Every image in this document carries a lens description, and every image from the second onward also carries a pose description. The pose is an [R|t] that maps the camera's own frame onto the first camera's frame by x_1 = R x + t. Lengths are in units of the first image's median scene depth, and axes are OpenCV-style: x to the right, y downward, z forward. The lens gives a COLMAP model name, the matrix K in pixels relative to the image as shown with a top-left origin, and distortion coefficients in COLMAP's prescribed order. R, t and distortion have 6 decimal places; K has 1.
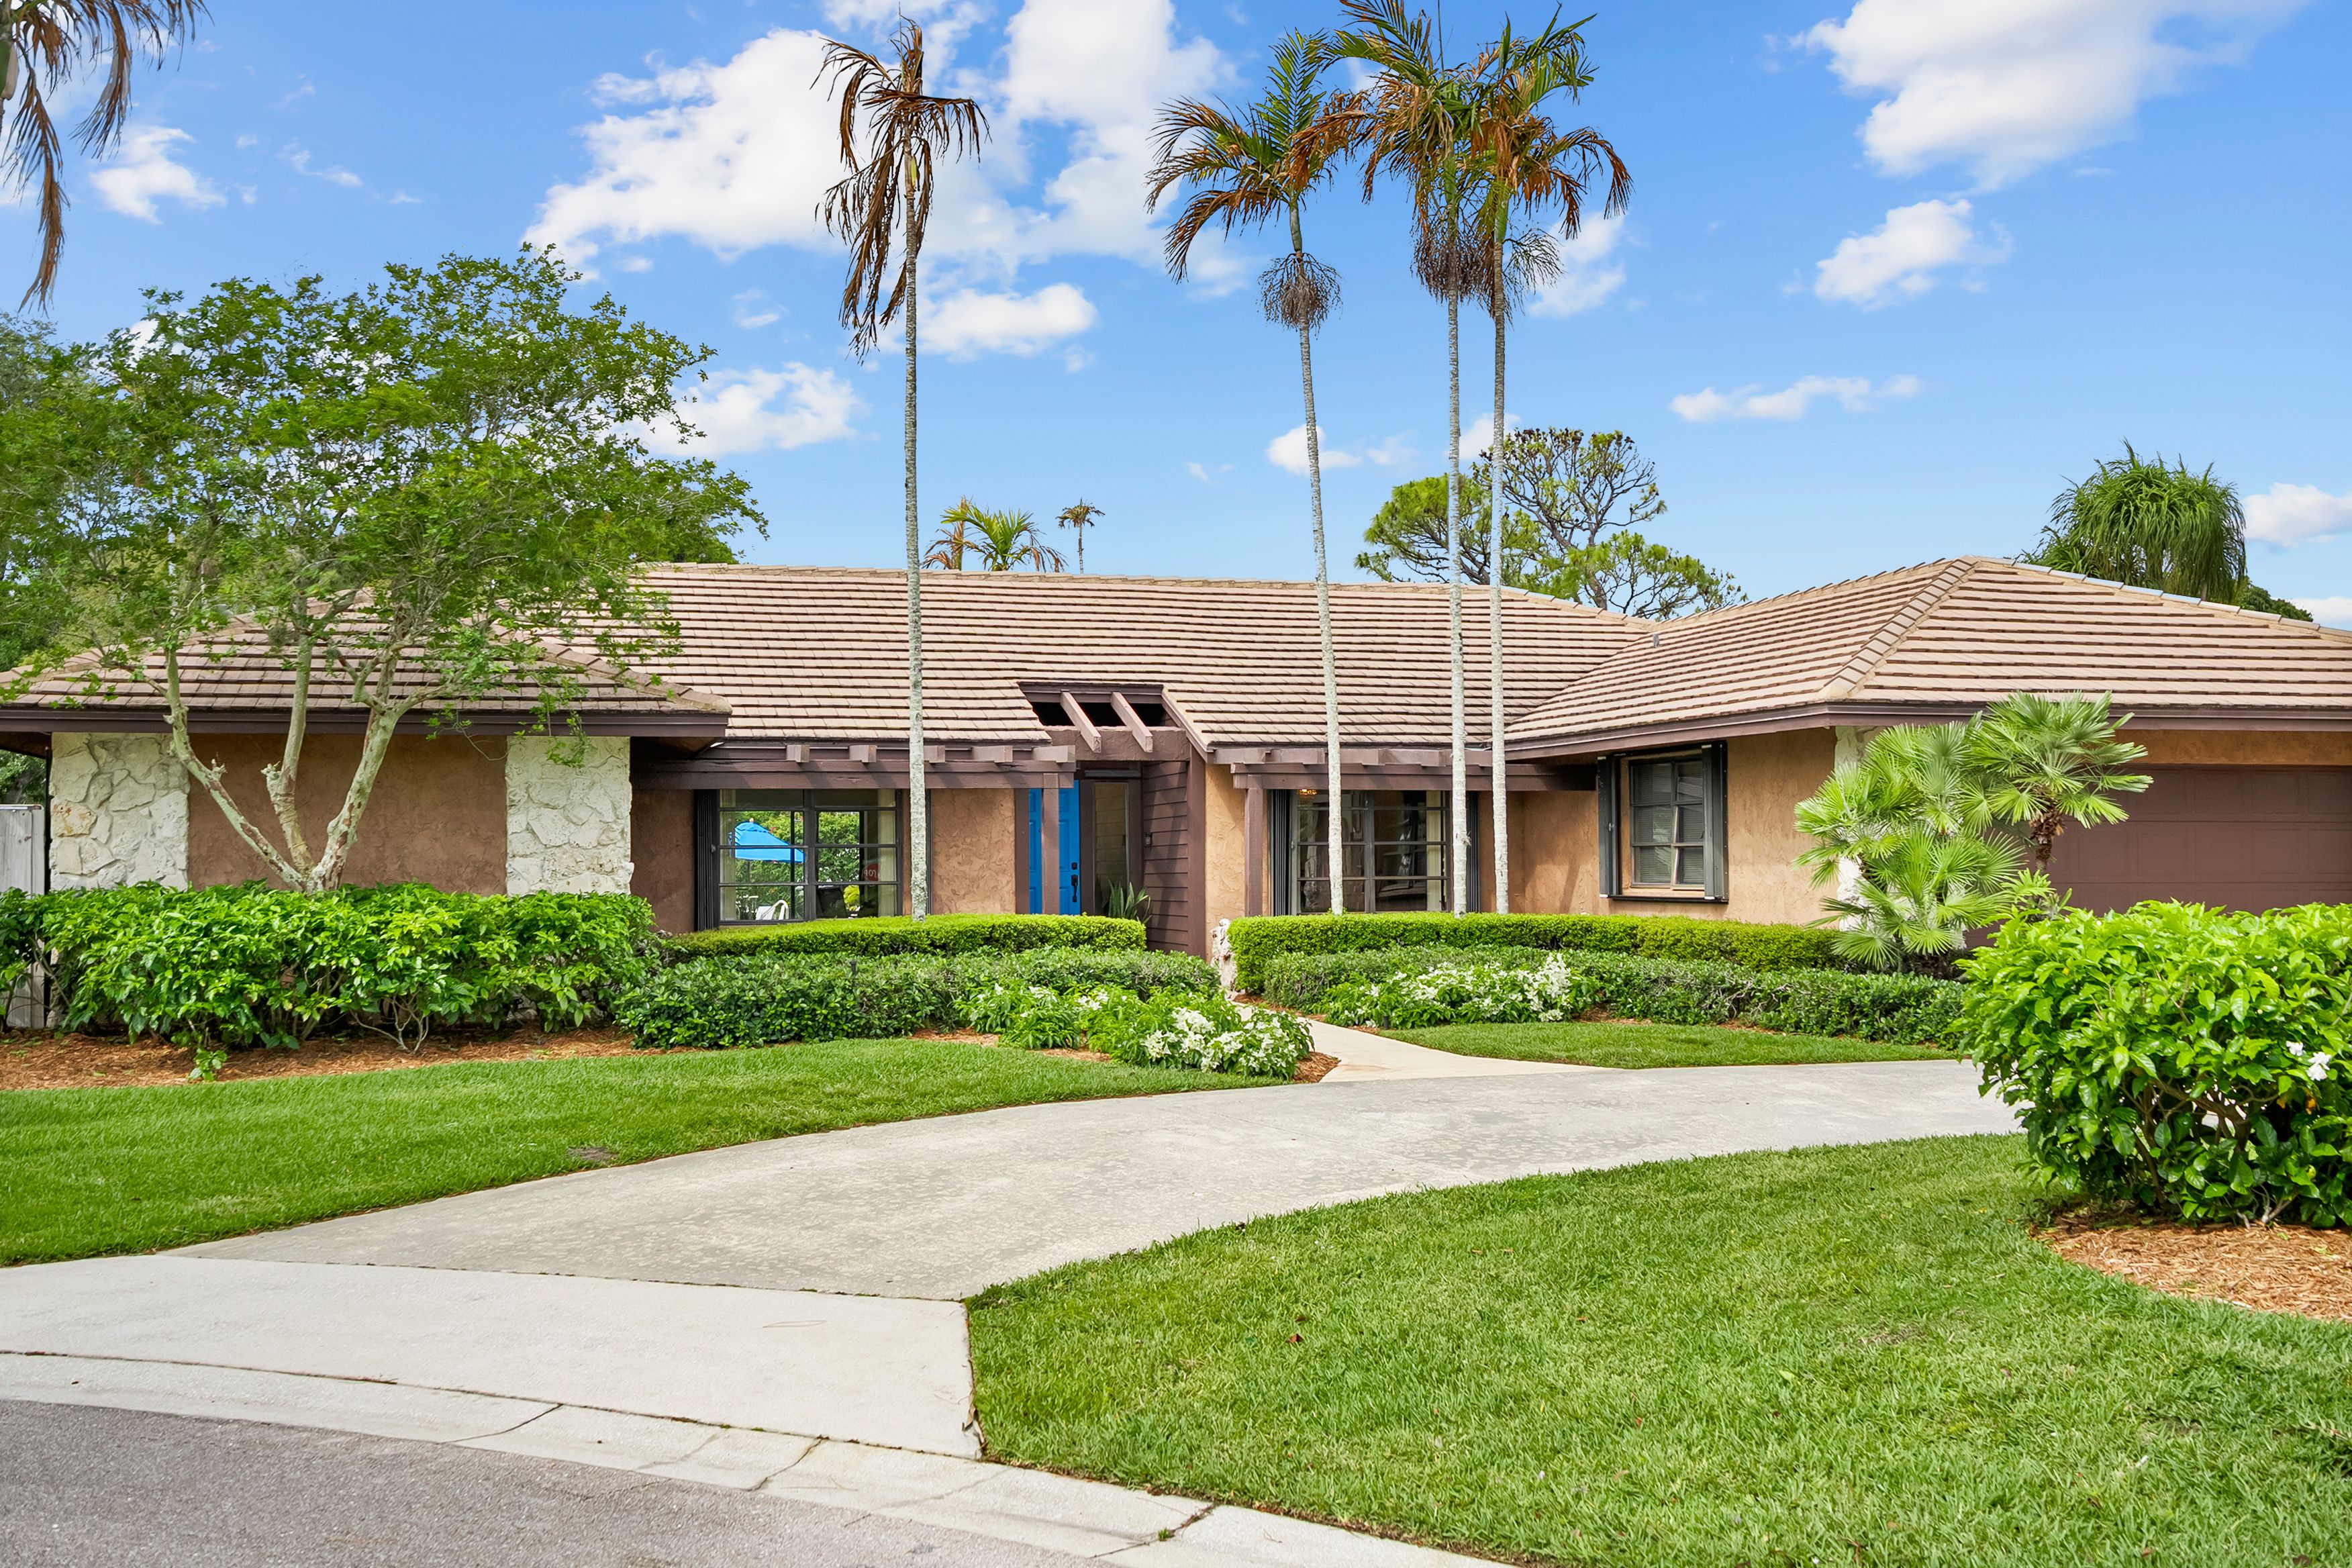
lens RADIAL K [[2373.2, 0, 1177.1], [0, 2373.2, 789.5], [0, 0, 1]] dist [0.007197, 0.000000]
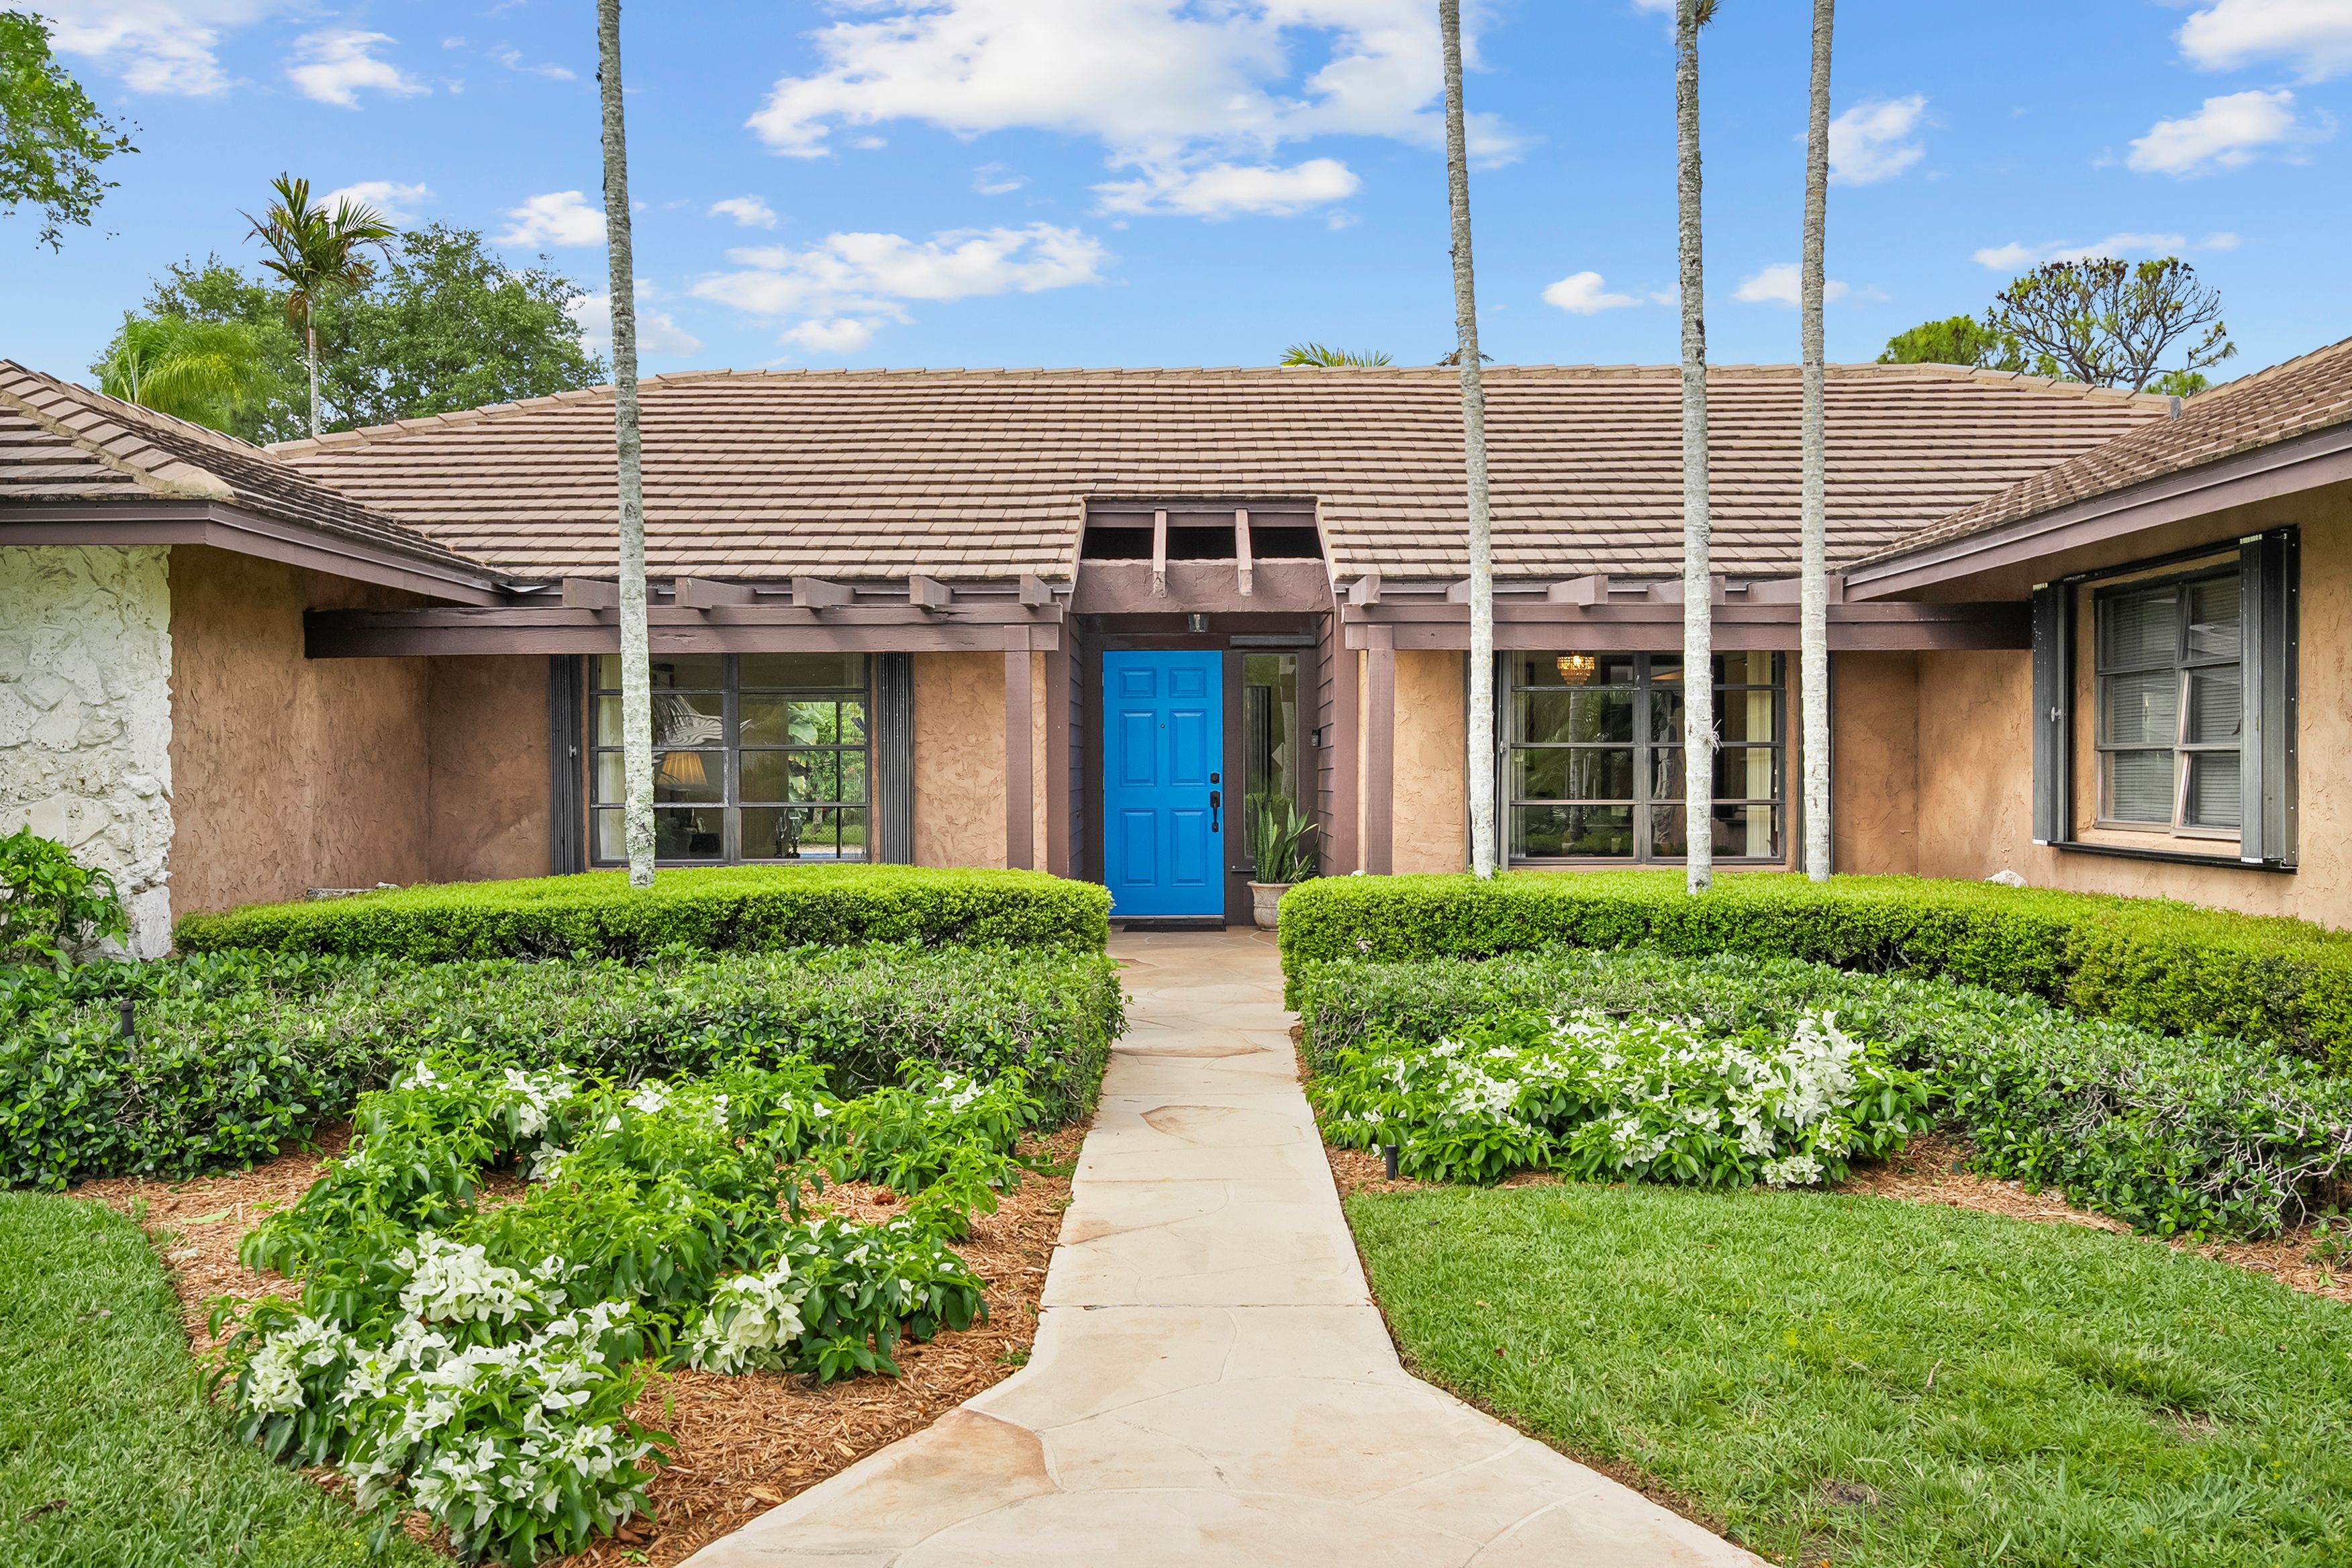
lens RADIAL K [[2020.0, 0, 1176.3], [0, 2020.0, 777.5], [0, 0, 1]] dist [0.009856, 0.002295]
pose [[0.960034, 0.005107, -0.279838, 0.130840], [0.005608, 0.999282, 0.037476, 0.012905], [0.279829, -0.037547, 0.959315, 0.551217]]
